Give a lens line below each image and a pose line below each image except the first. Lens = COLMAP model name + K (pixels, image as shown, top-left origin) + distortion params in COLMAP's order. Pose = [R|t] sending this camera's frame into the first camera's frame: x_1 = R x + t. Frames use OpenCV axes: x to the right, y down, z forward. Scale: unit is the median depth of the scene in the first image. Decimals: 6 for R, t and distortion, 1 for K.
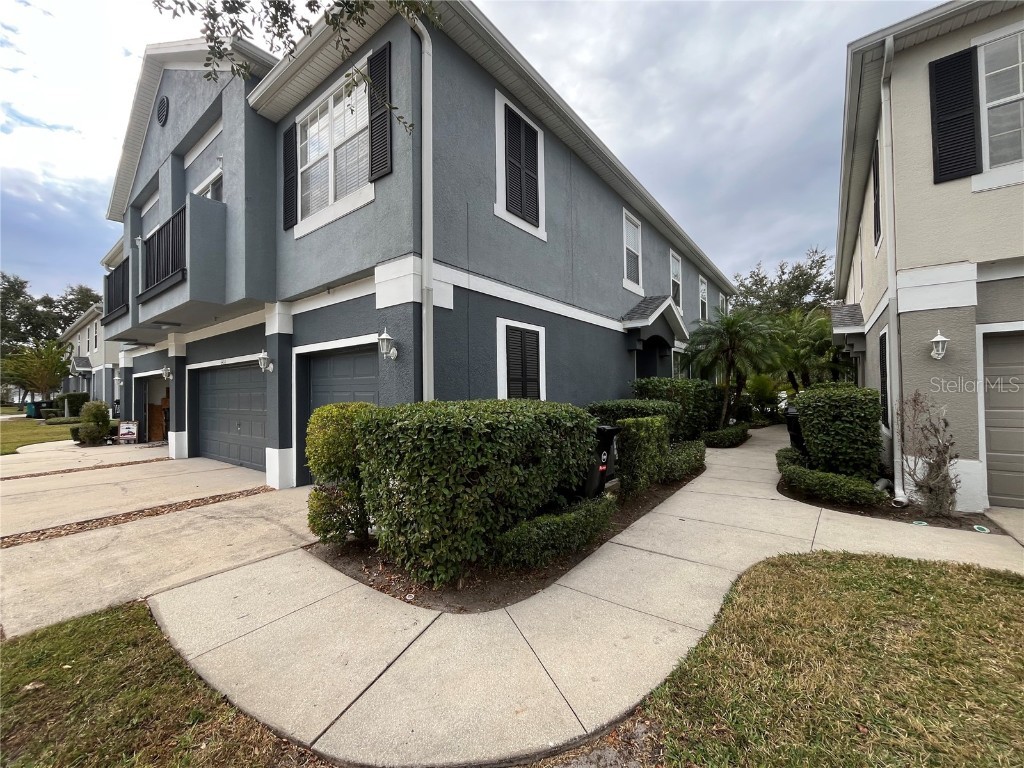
lens RADIAL K [[413.8, 0, 509.2], [0, 413.8, 387.9], [0, 0, 1]] dist [-0.002468, -0.000585]
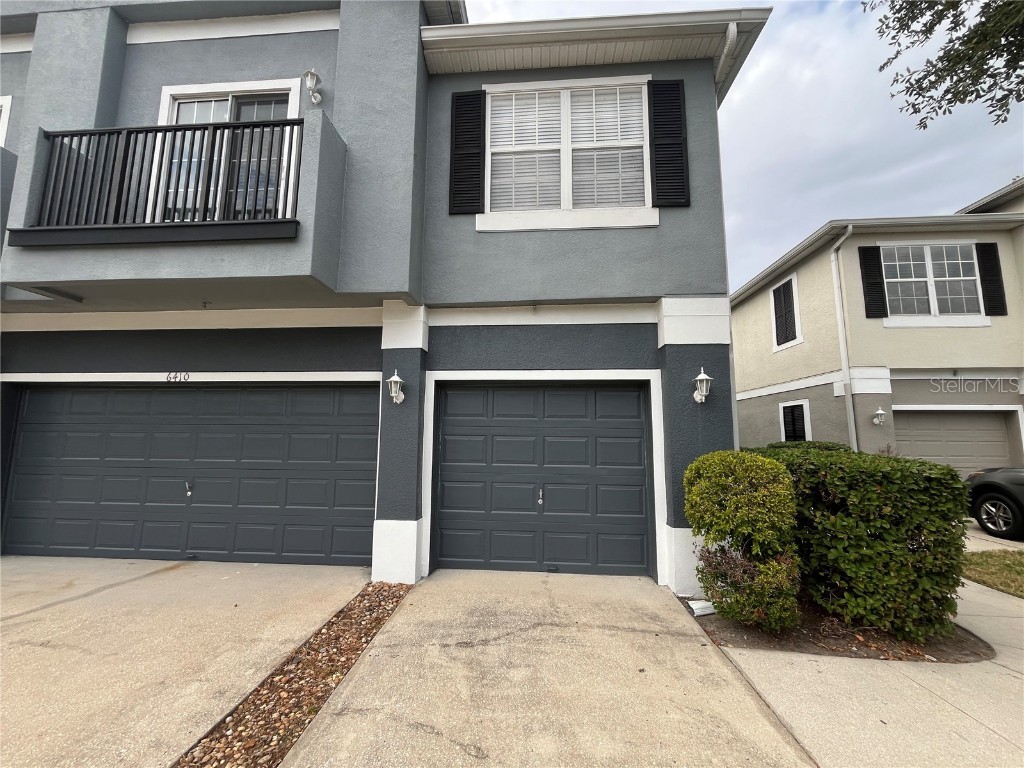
lens RADIAL K [[413.8, 0, 509.2], [0, 413.8, 387.9], [0, 0, 1]] dist [-0.002468, -0.000585]
pose [[0.834286, 0.086790, 0.544458, -1.065699], [-0.024286, 0.992359, -0.120974, 0.018087], [-0.550797, 0.087704, 0.830019, 0.456744]]
